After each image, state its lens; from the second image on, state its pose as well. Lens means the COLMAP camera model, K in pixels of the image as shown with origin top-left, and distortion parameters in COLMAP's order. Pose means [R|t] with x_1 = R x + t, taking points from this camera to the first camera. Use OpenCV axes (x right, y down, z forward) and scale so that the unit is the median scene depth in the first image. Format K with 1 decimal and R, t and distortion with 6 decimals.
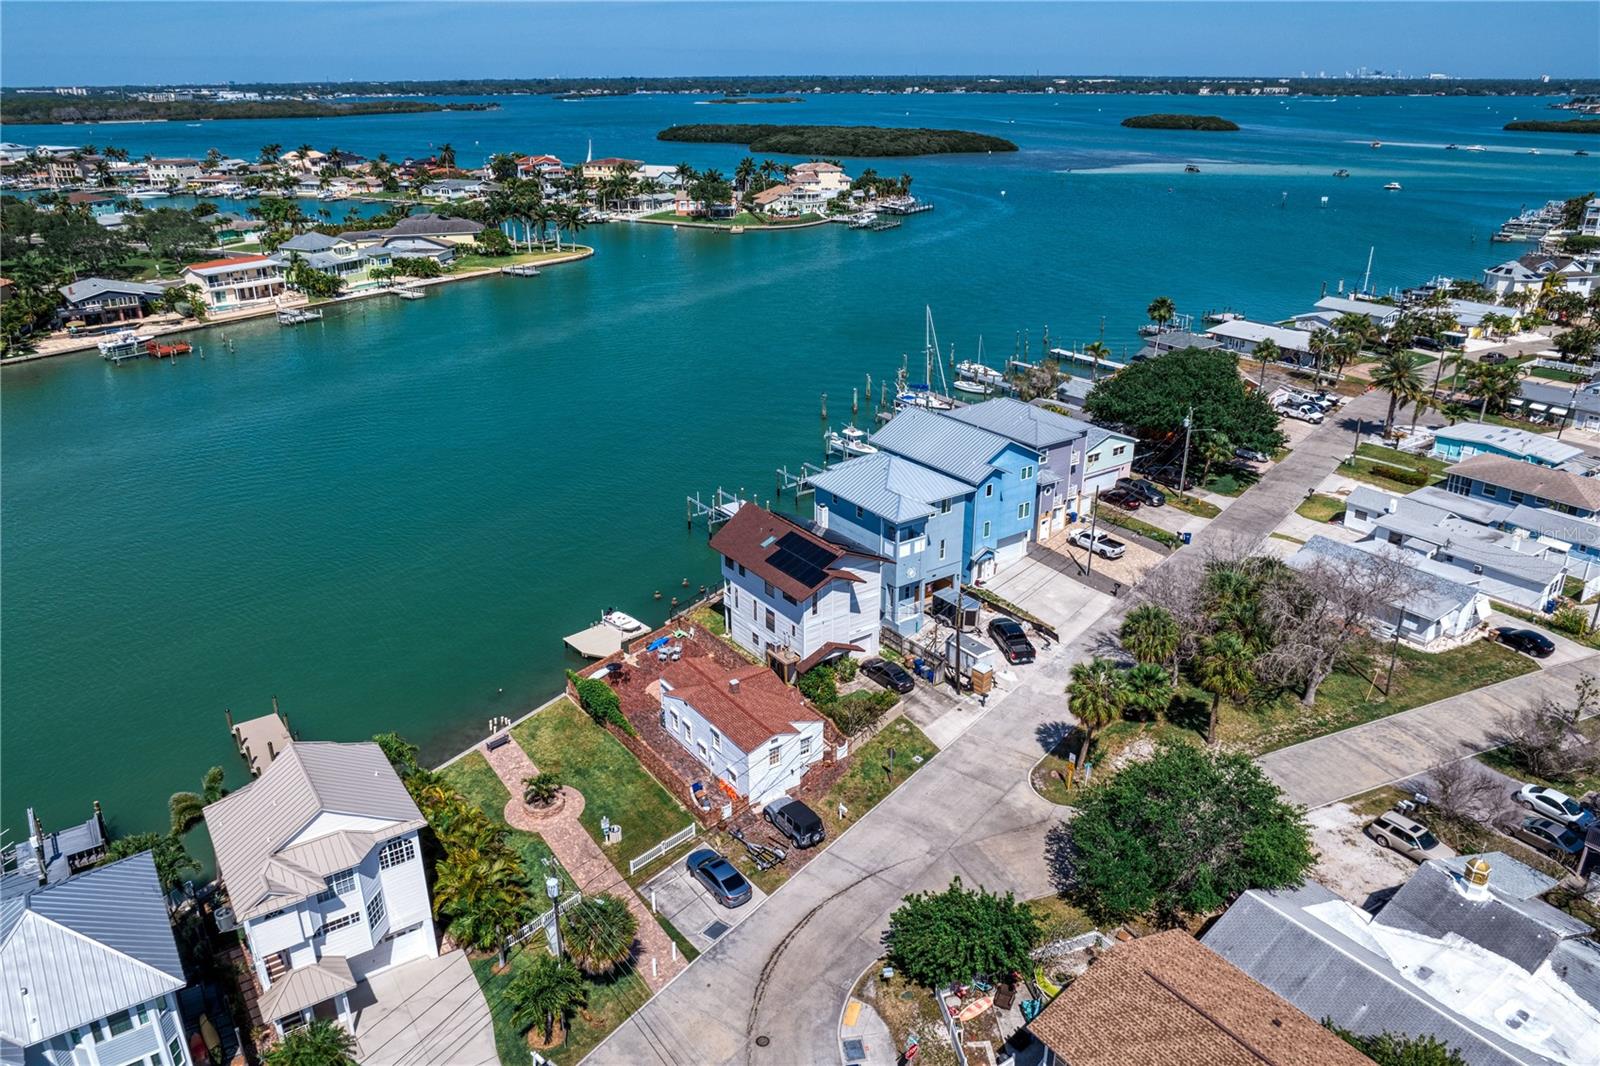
lens RADIAL K [[1138.5, 0, 805.3], [0, 1138.5, 527.9], [0, 0, 1]] dist [-0.043827, 0.013320]
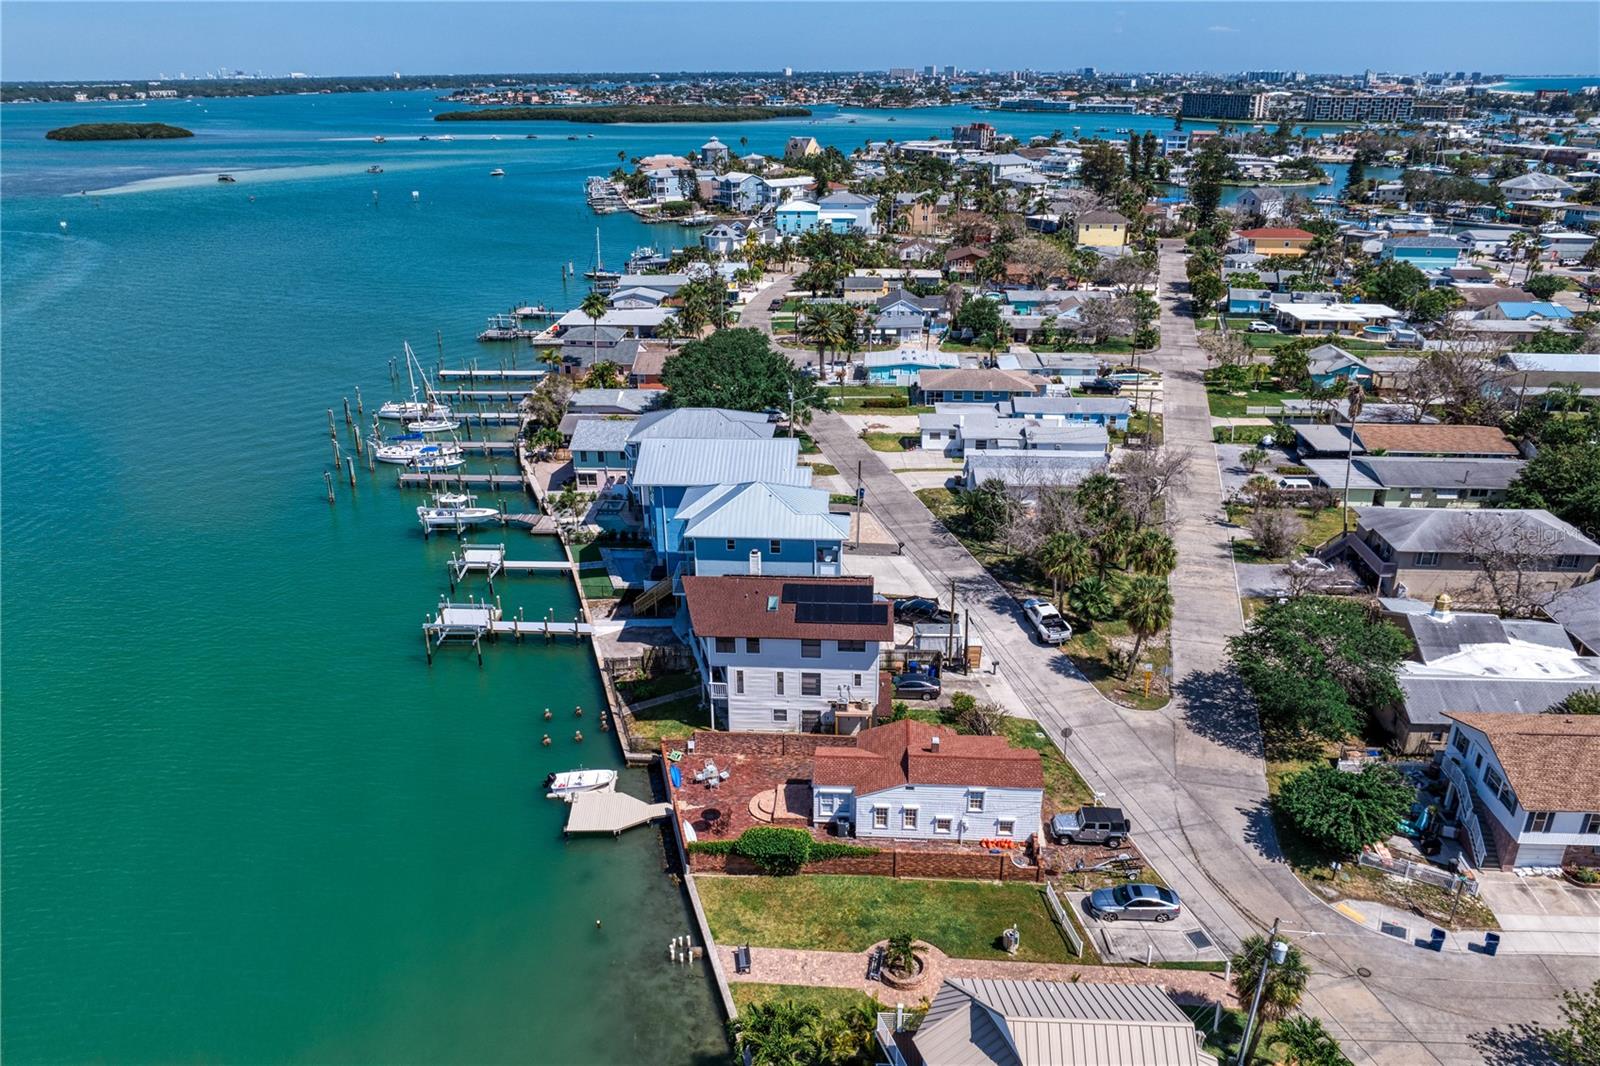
lens RADIAL K [[1138.5, 0, 804.4], [0, 1138.5, 539.5], [0, 0, 1]] dist [-0.043827, 0.013320]
pose [[0.618628, -0.299638, 0.726303, -0.120175], [0.293444, 0.945642, 0.140185, -0.028189], [-0.728827, 0.126407, 0.672928, 0.073564]]
